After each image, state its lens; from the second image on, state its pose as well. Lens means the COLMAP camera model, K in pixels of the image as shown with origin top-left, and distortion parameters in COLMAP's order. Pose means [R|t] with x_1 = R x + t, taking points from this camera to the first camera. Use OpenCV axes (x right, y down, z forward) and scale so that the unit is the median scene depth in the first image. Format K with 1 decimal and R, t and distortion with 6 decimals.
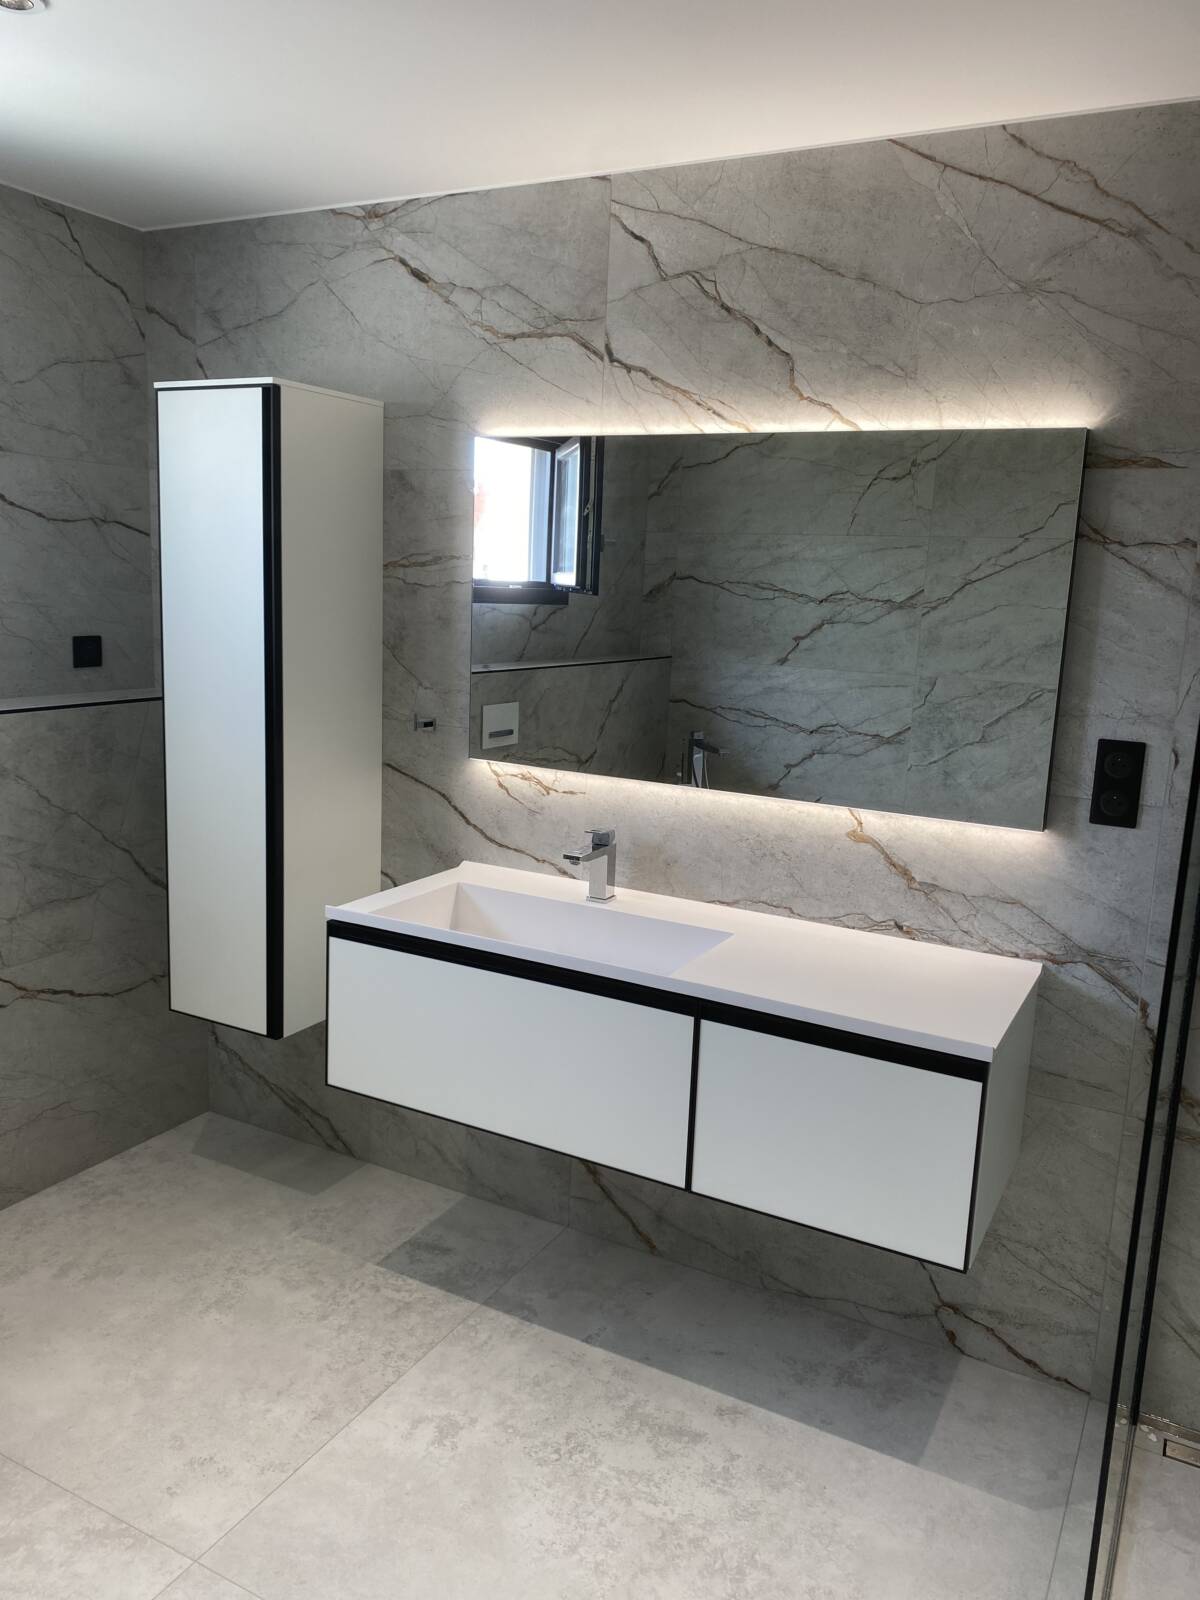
lens RADIAL K [[1221.5, 0, 600.0], [0, 1221.5, 800.0], [0, 0, 1]] dist [0.011558, -0.004798]
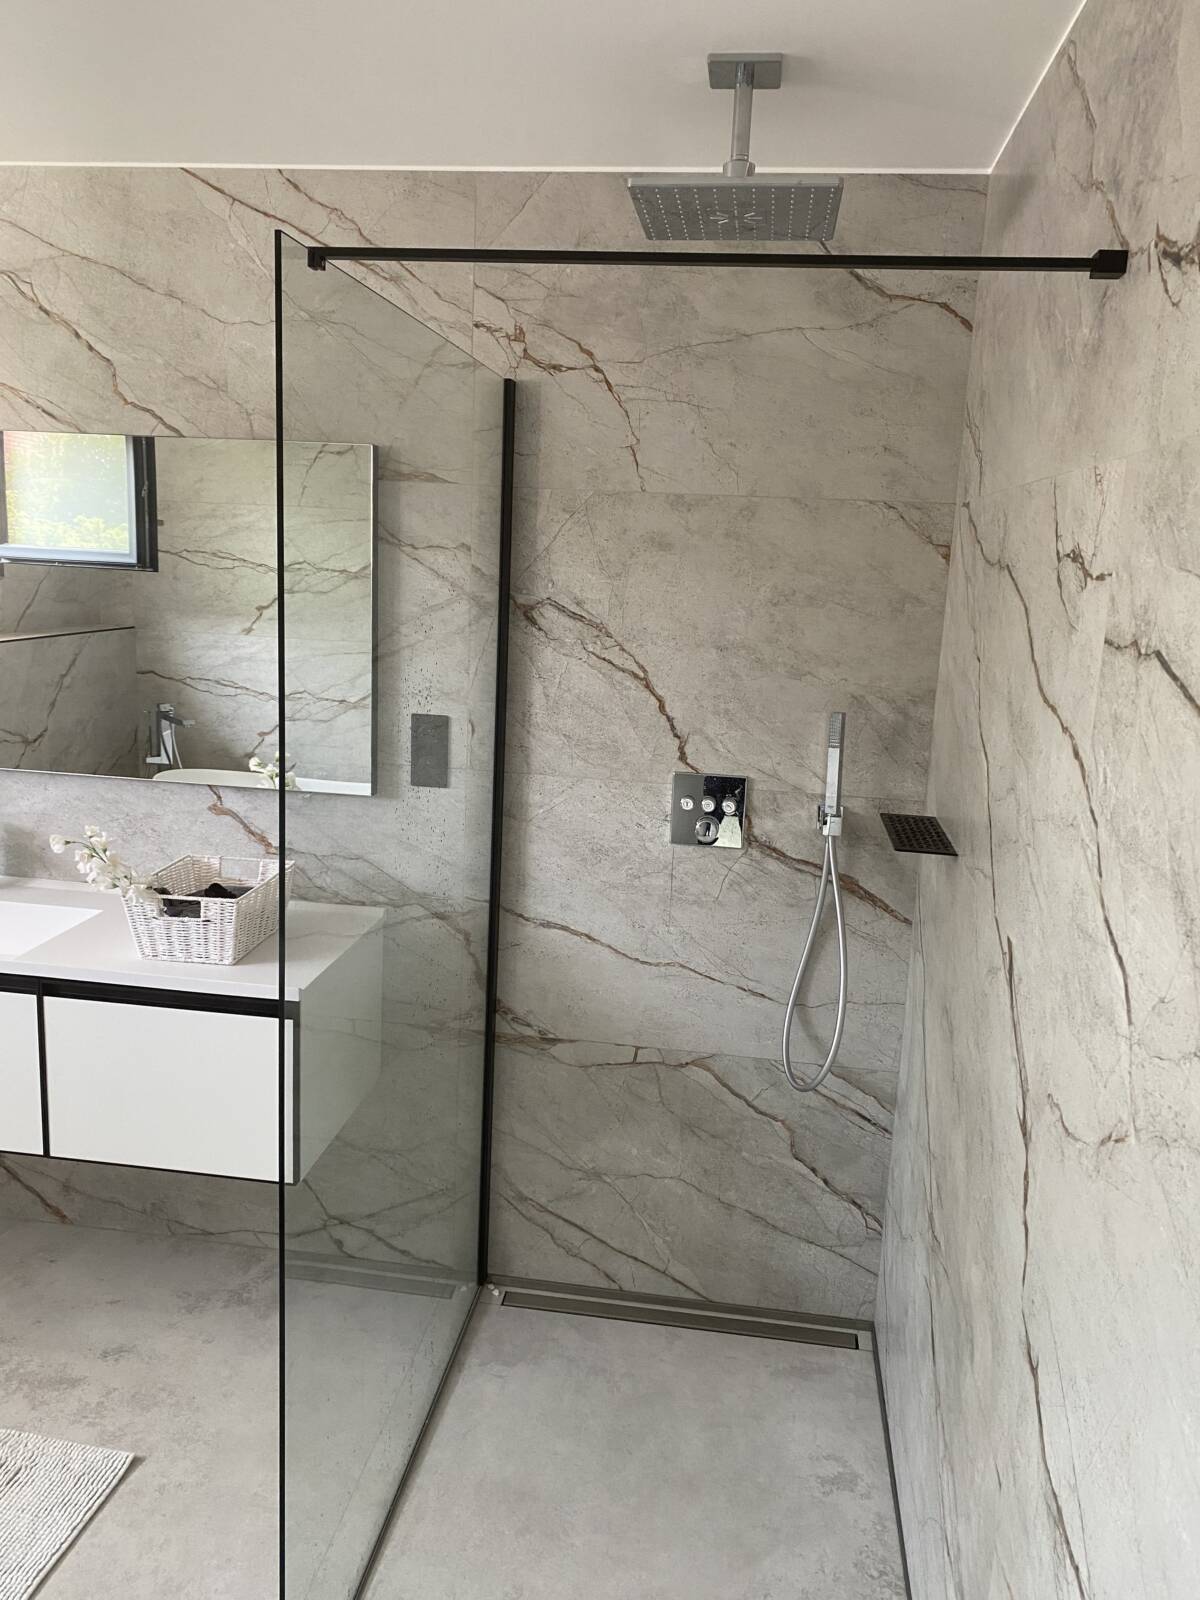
lens RADIAL K [[1224.5, 0, 598.6], [0, 1224.5, 788.6], [0, 0, 1]] dist [0.072427, -0.078644]
pose [[0.940890, -0.066929, 0.332034, 0.165150], [0.057250, 0.997603, 0.038859, -0.012261], [-0.333839, -0.017553, 0.942467, -0.153129]]
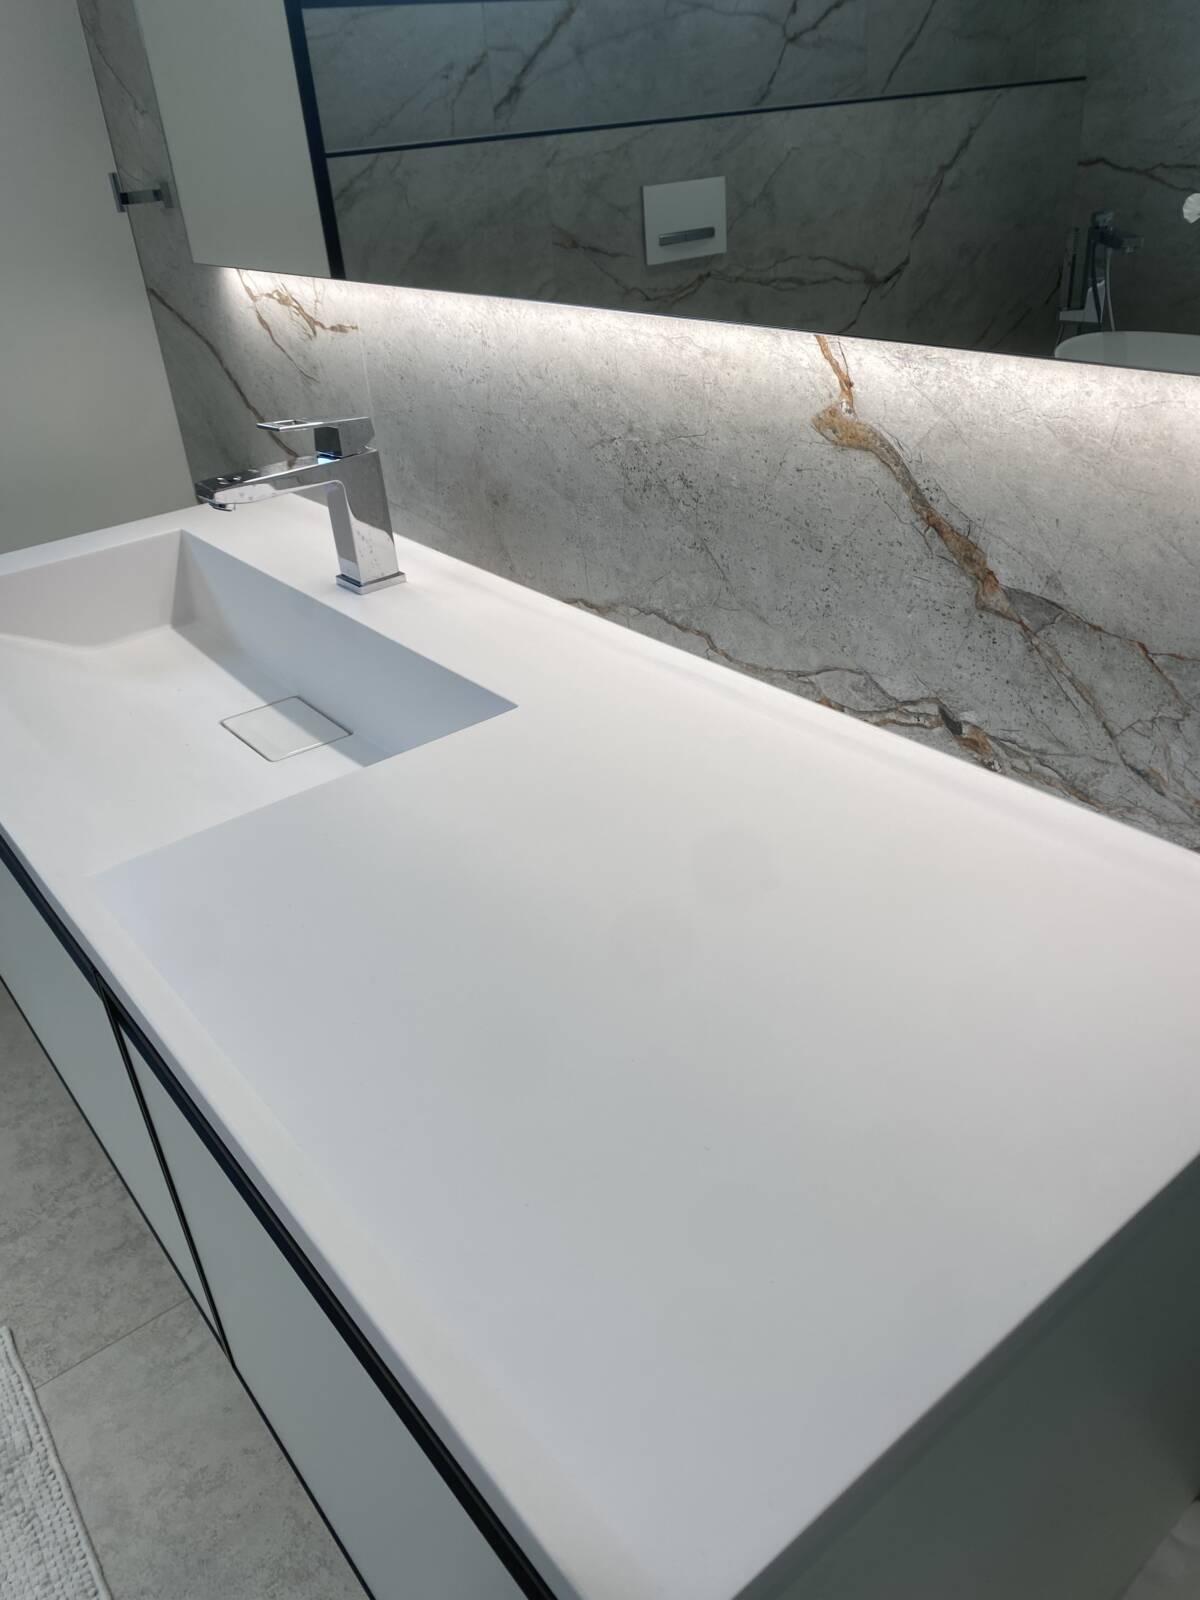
lens RADIAL K [[1219.6, 0, 622.7], [0, 1219.6, 805.2], [0, 0, 1]] dist [0.050116, -0.063228]
pose [[0.911951, 0.102338, -0.397332, 0.293678], [0.039515, 0.941987, 0.333315, 0.013686], [0.408393, -0.319667, 0.855002, 0.679765]]
